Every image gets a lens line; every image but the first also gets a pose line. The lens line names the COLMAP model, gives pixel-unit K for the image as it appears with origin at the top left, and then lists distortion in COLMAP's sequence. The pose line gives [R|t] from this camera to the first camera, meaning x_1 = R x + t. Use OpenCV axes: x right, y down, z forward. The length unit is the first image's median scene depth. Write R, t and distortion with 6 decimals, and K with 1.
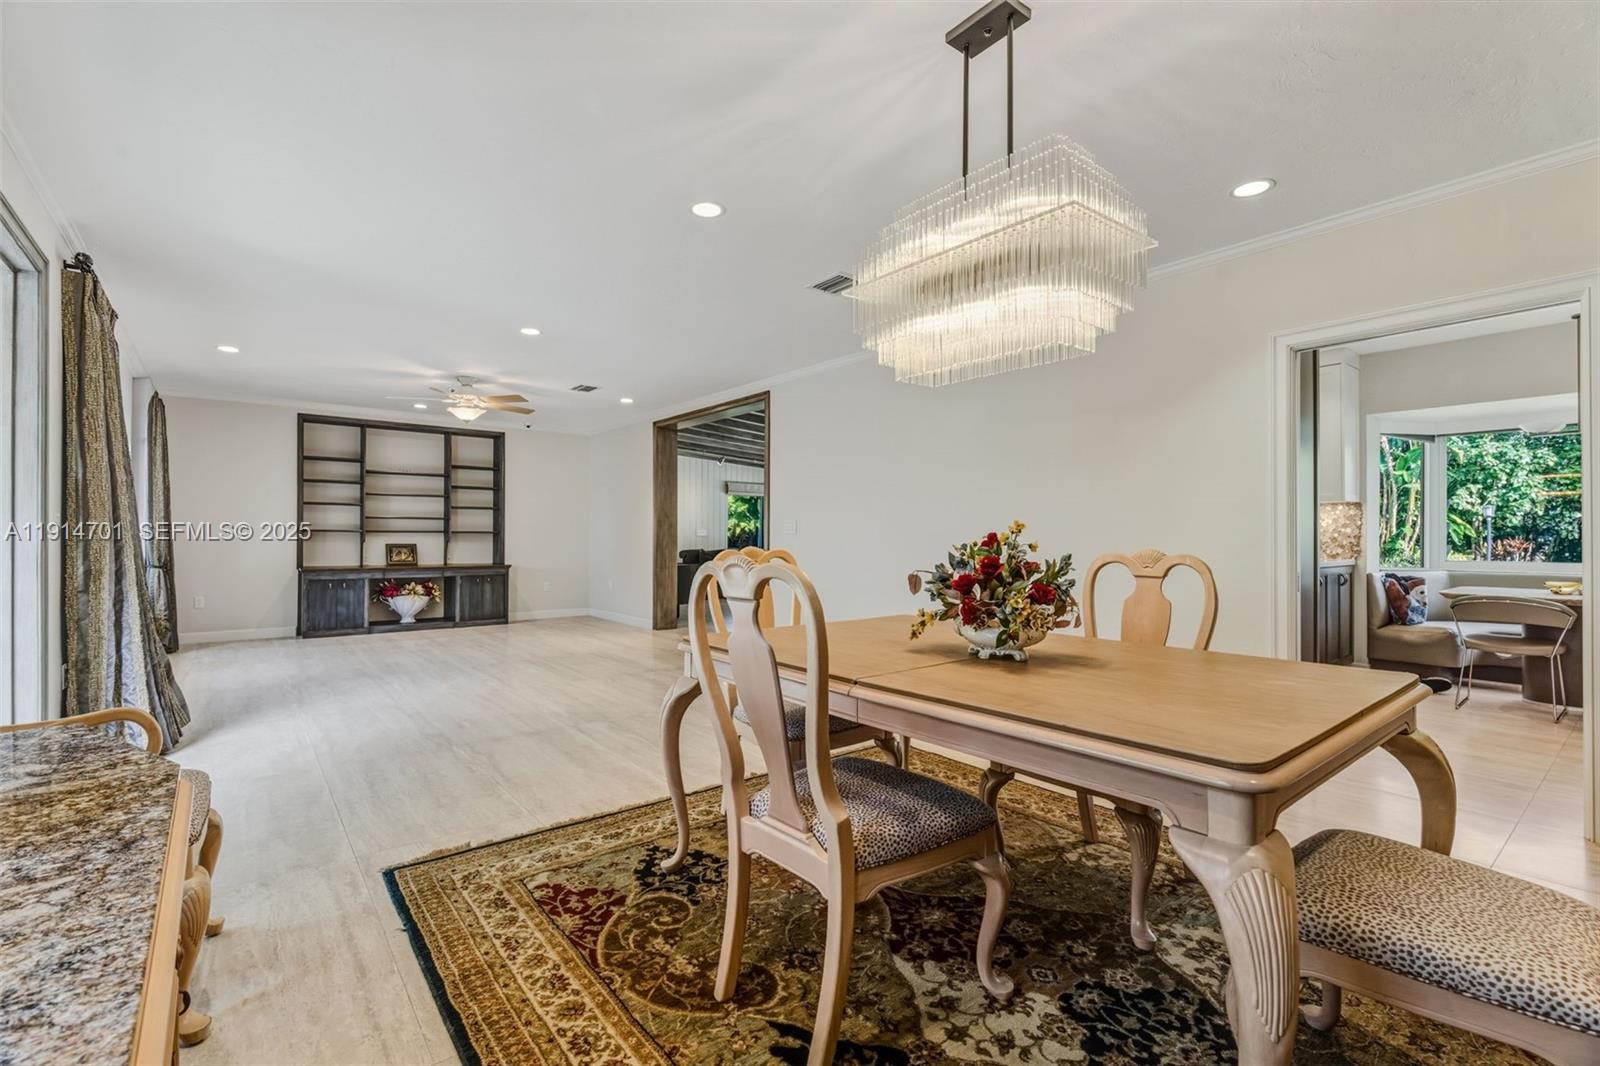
lens RADIAL K [[710.6, 0, 789.1], [0, 710.6, 531.2], [0, 0, 1]] dist [-0.002165, 0.001118]
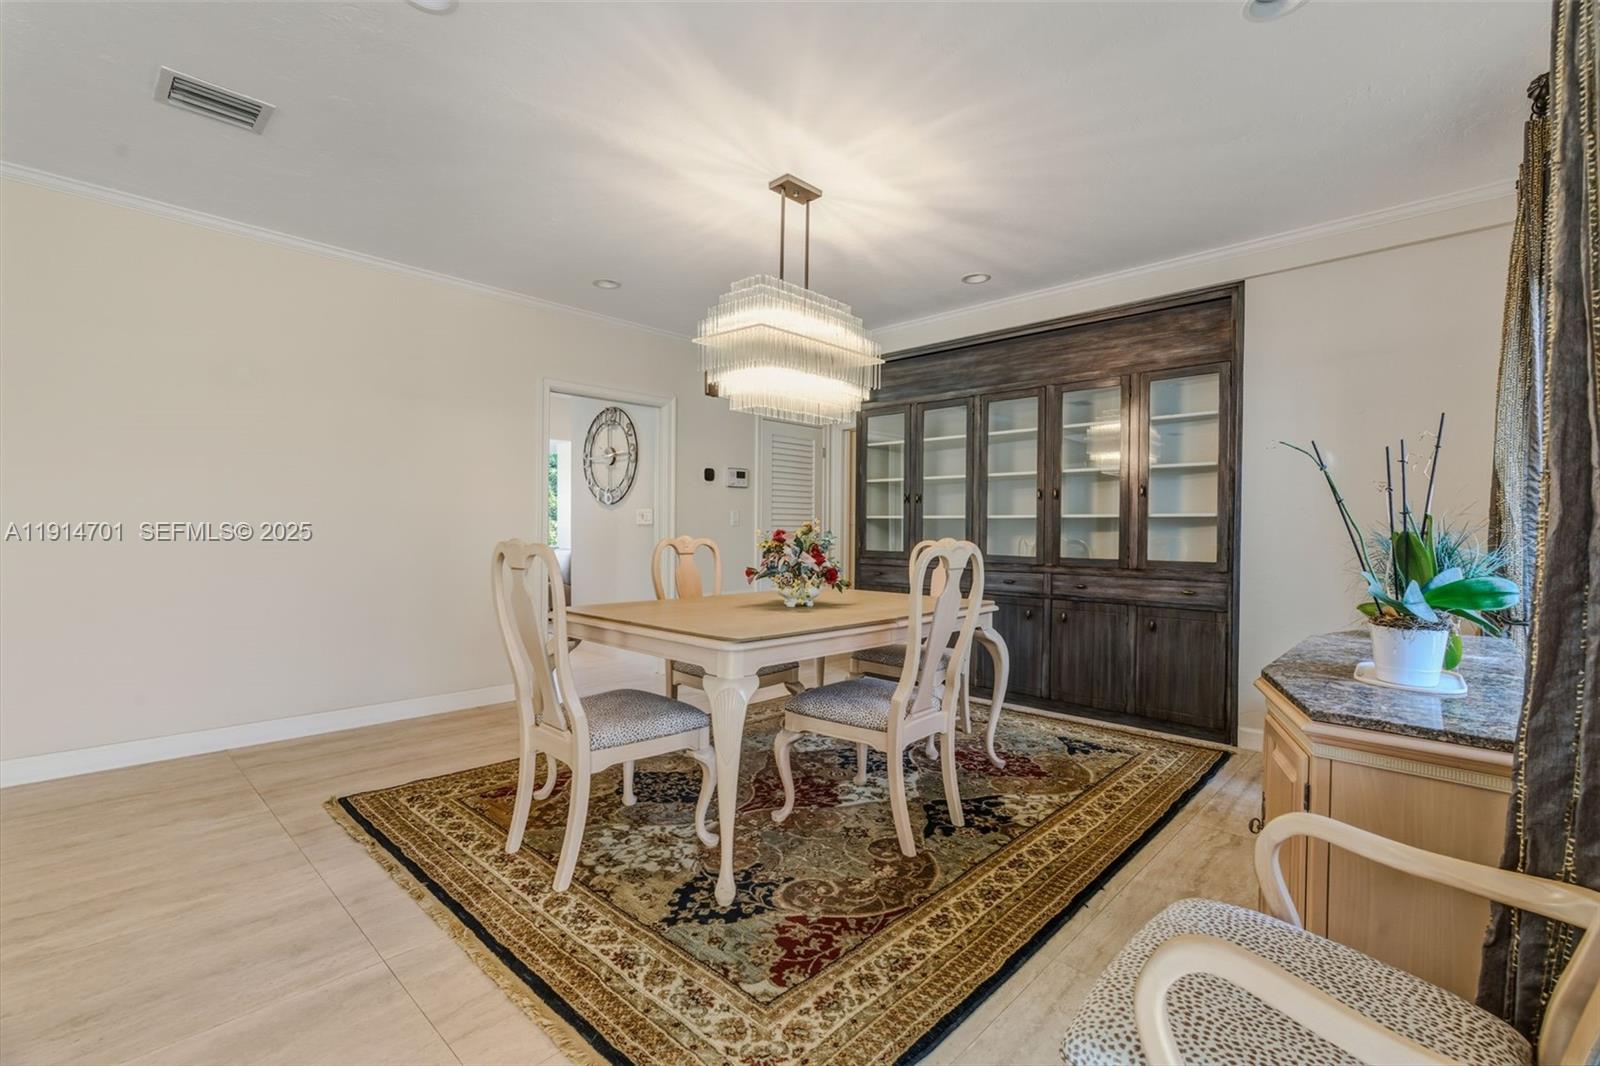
lens RADIAL K [[710.6, 0, 794.6], [0, 710.6, 529.0], [0, 0, 1]] dist [-0.002165, 0.001118]
pose [[-0.145035, -0.002713, 0.989423, -1.155839], [-0.018257, 0.999833, 0.000066, 0.010784], [-0.989258, -0.018055, -0.145060, 1.148711]]
